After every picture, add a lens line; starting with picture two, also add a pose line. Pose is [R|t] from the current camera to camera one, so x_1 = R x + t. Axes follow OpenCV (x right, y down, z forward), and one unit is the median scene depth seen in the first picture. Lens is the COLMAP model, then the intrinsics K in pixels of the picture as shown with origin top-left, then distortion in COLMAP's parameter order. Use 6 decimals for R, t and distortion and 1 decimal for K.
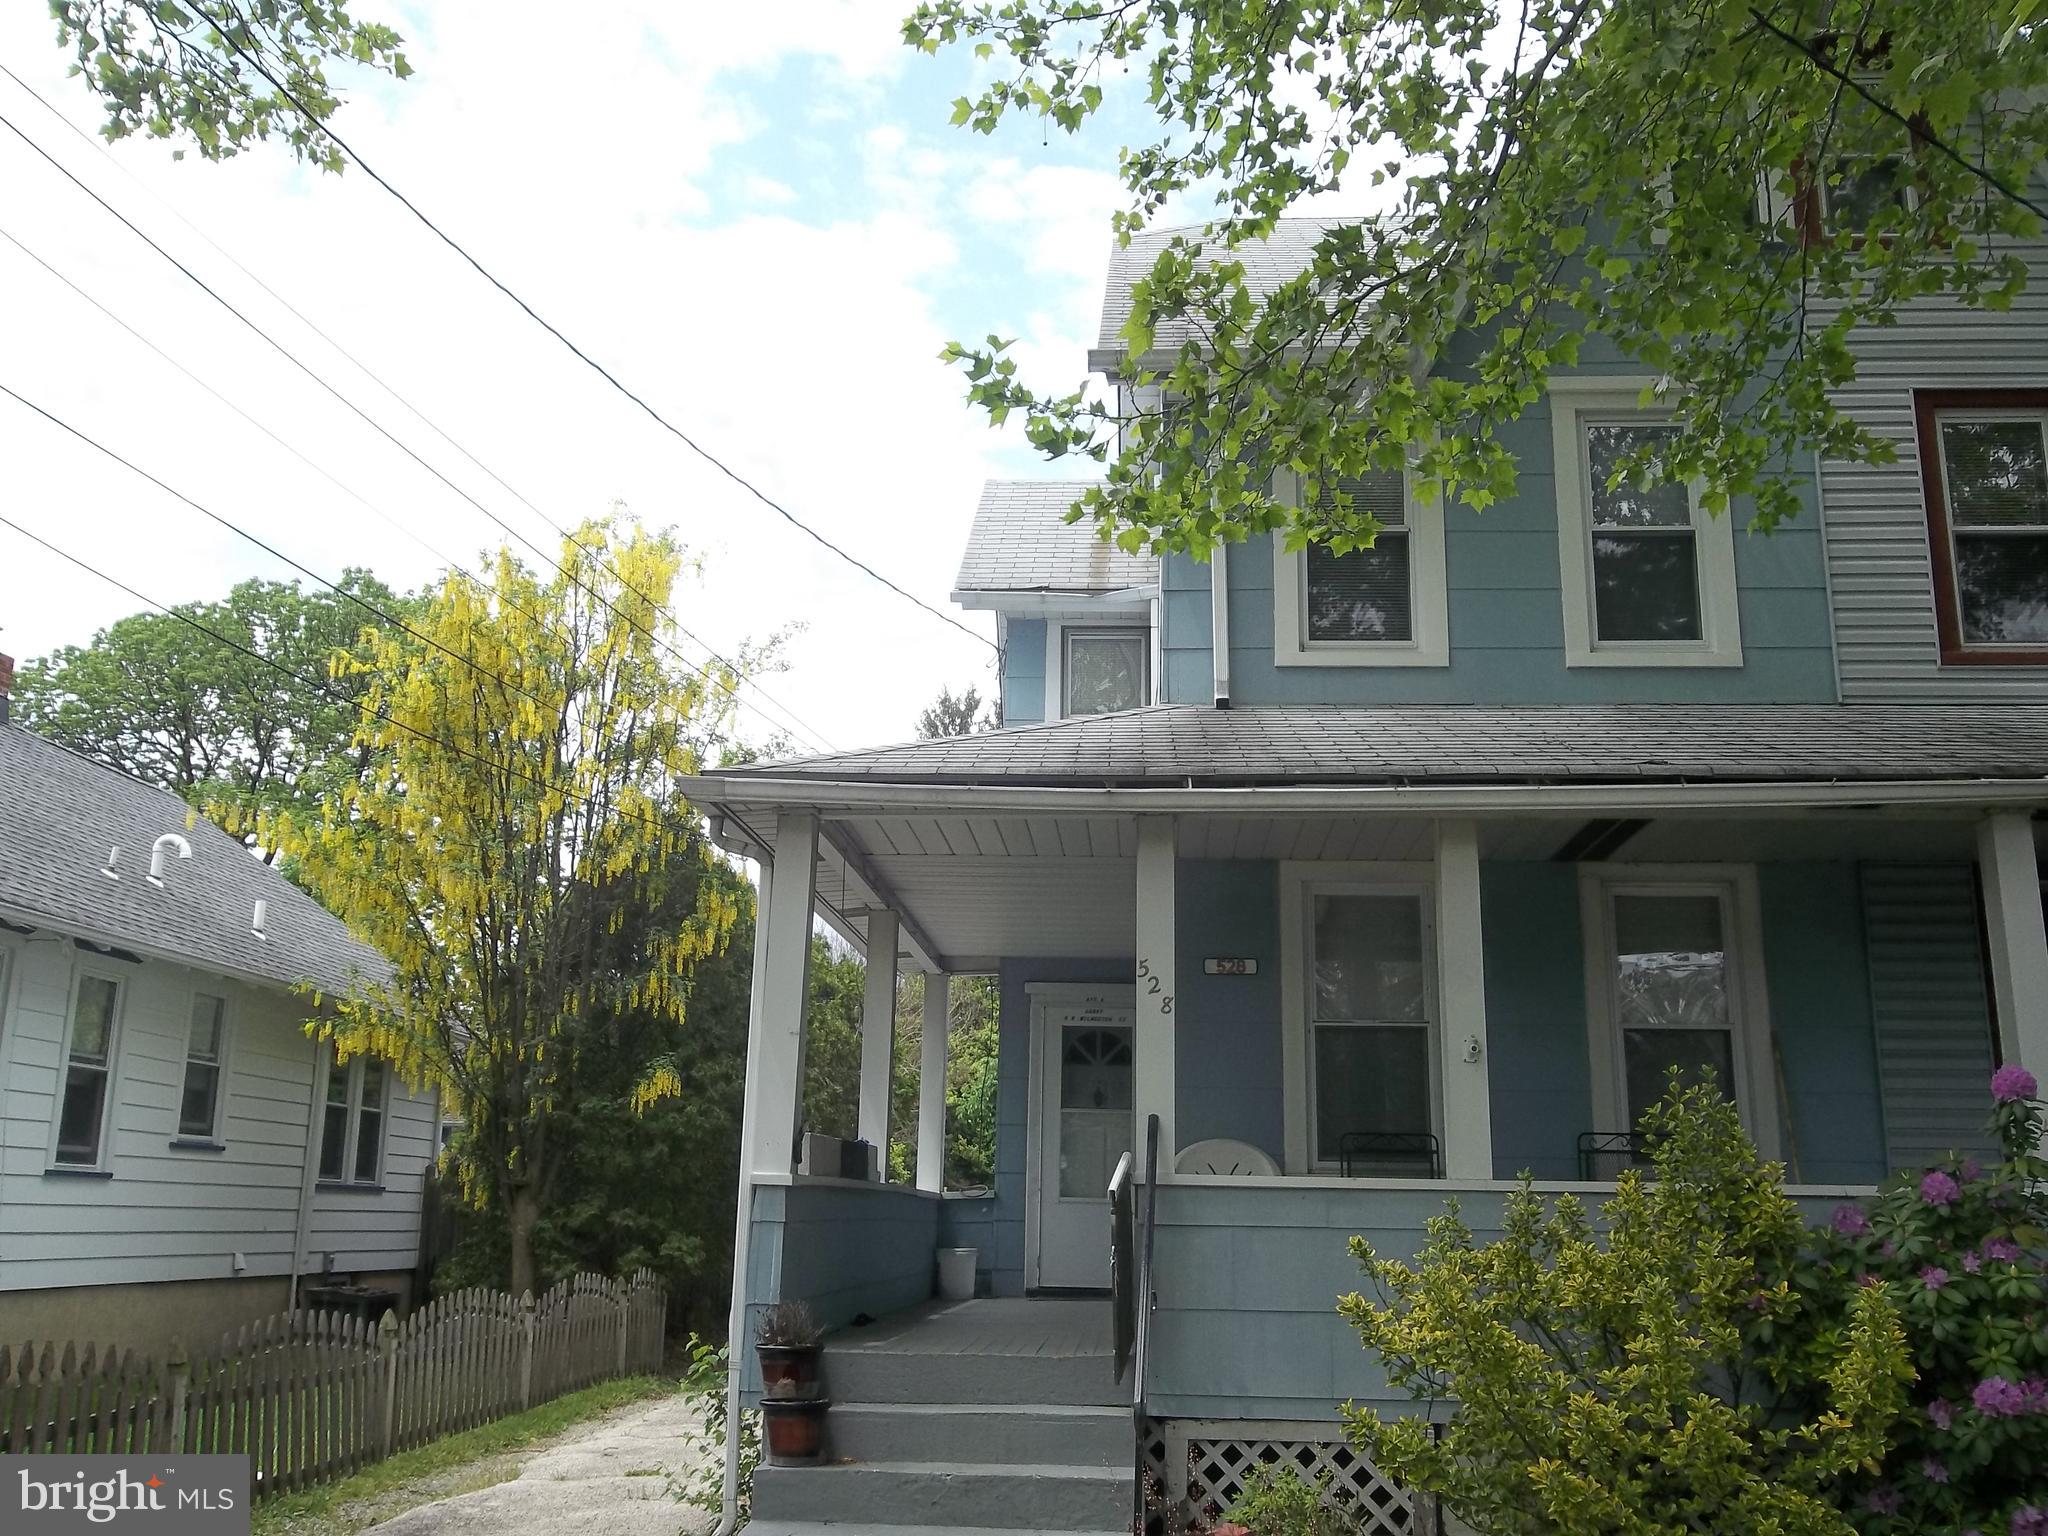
lens RADIAL K [[1856.4, 0, 1024.0], [0, 1856.4, 768.0], [0, 0, 1]] dist [-0.005324, 0.055052]
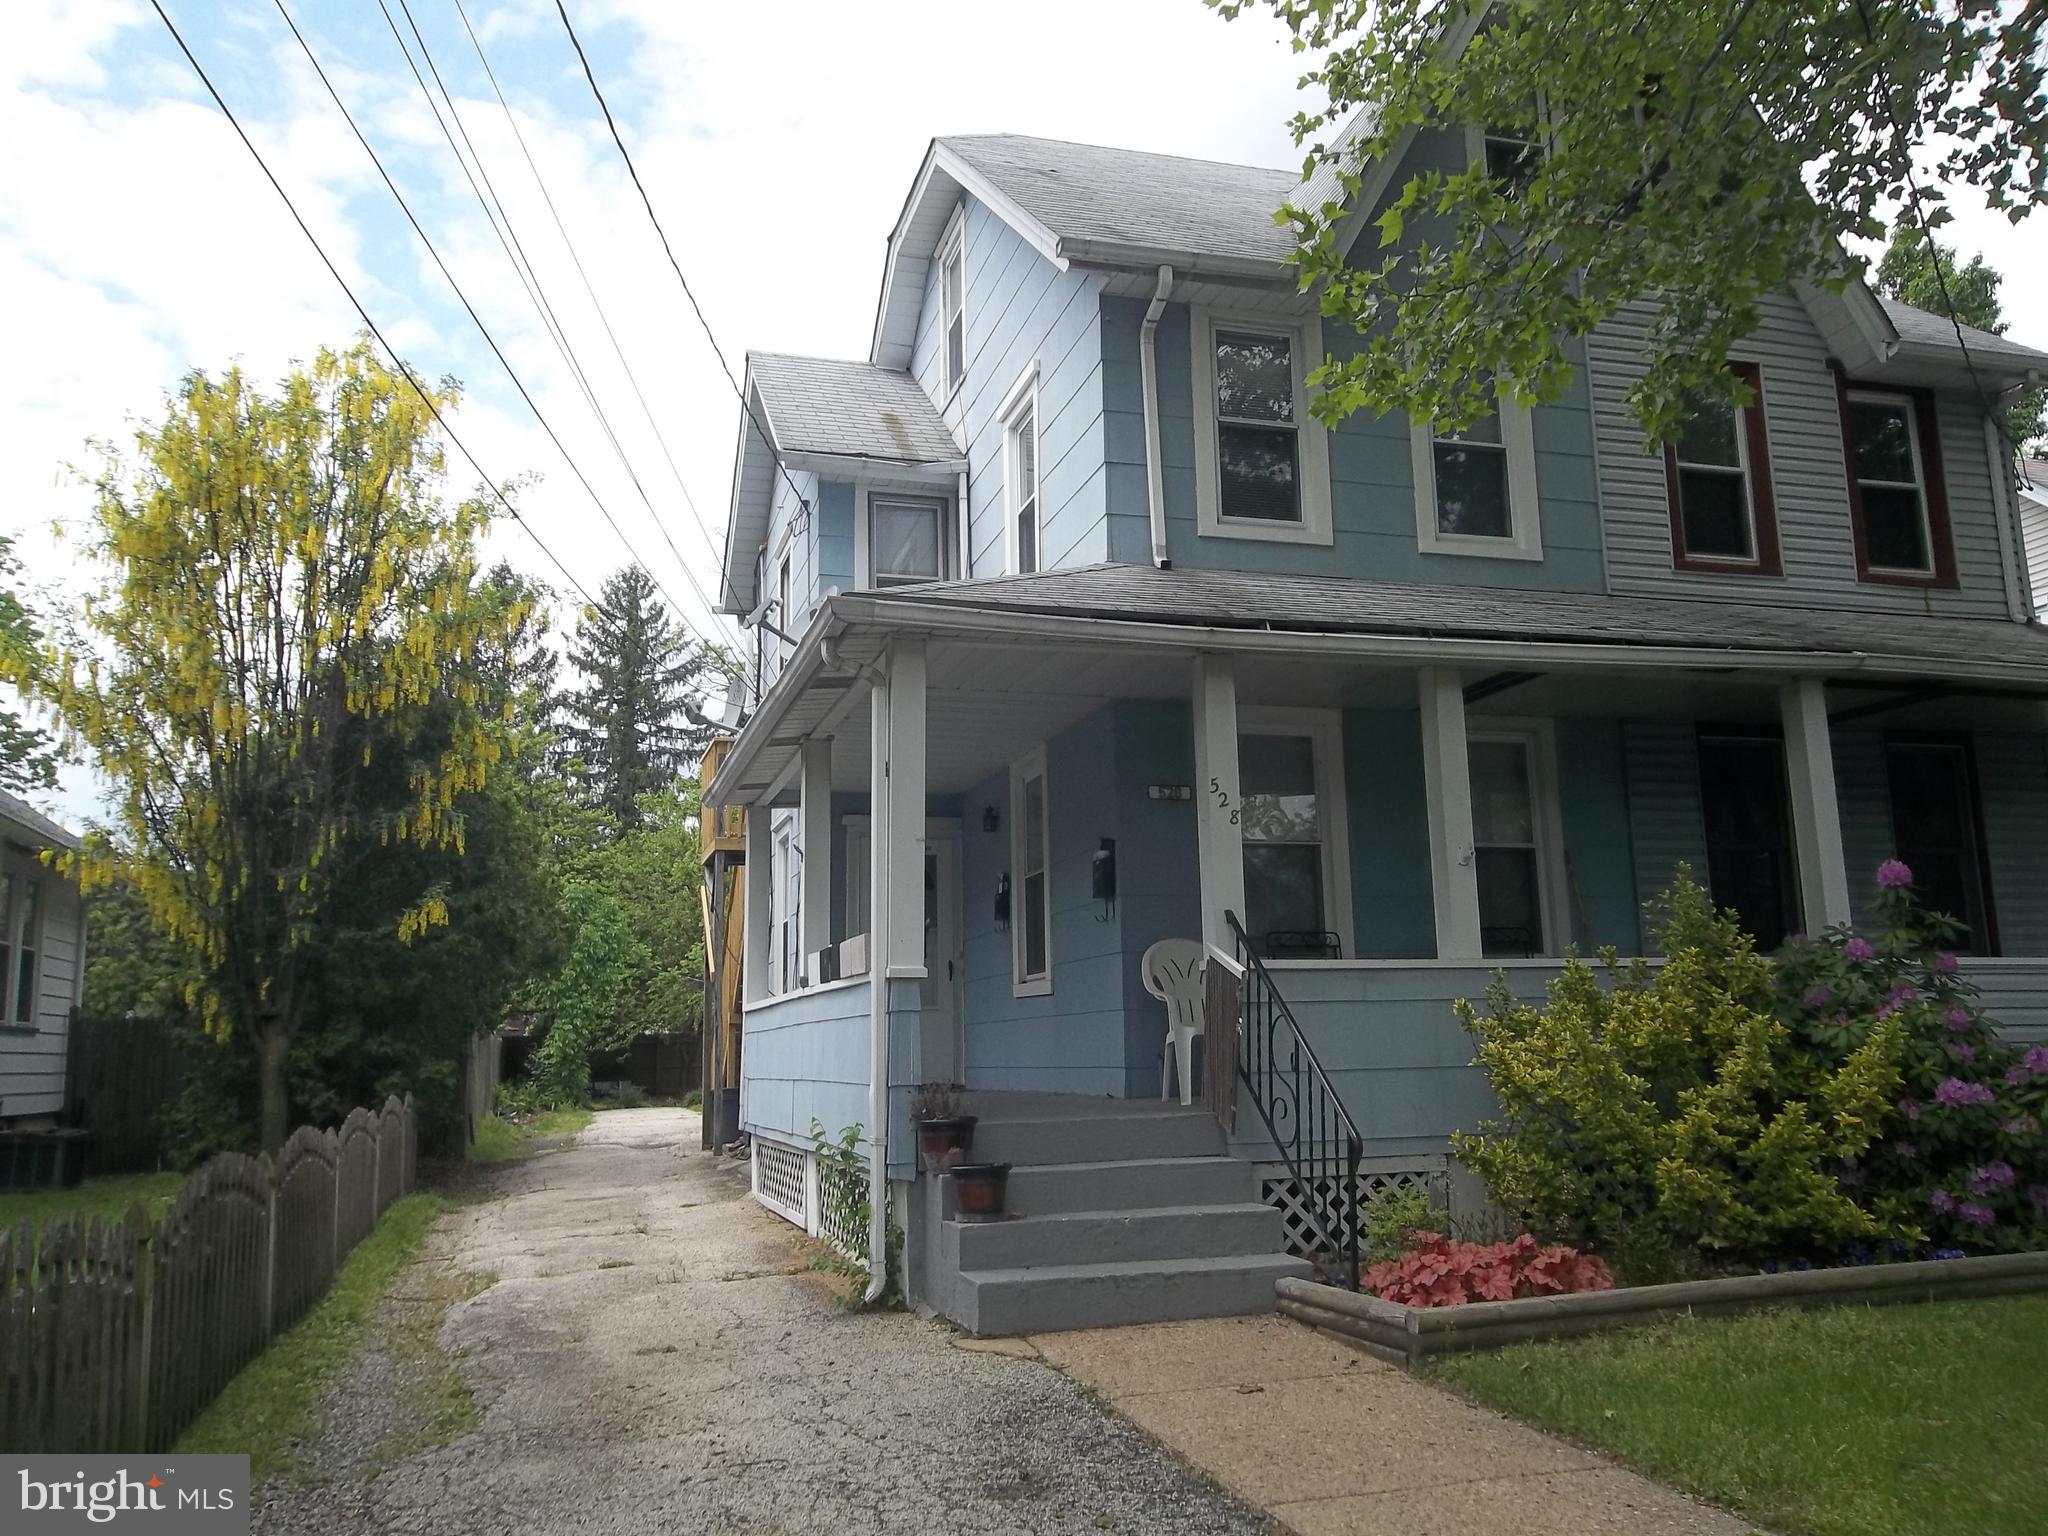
lens RADIAL K [[1659.4, 0, 1024.0], [0, 1659.4, 768.0], [0, 0, 1]] dist [0.008037, 0.001232]
pose [[0.940259, 0.020974, 0.339813, -0.230502], [-0.044380, 0.997135, 0.061255, 0.022641], [-0.337555, -0.072677, 0.938496, 0.041558]]
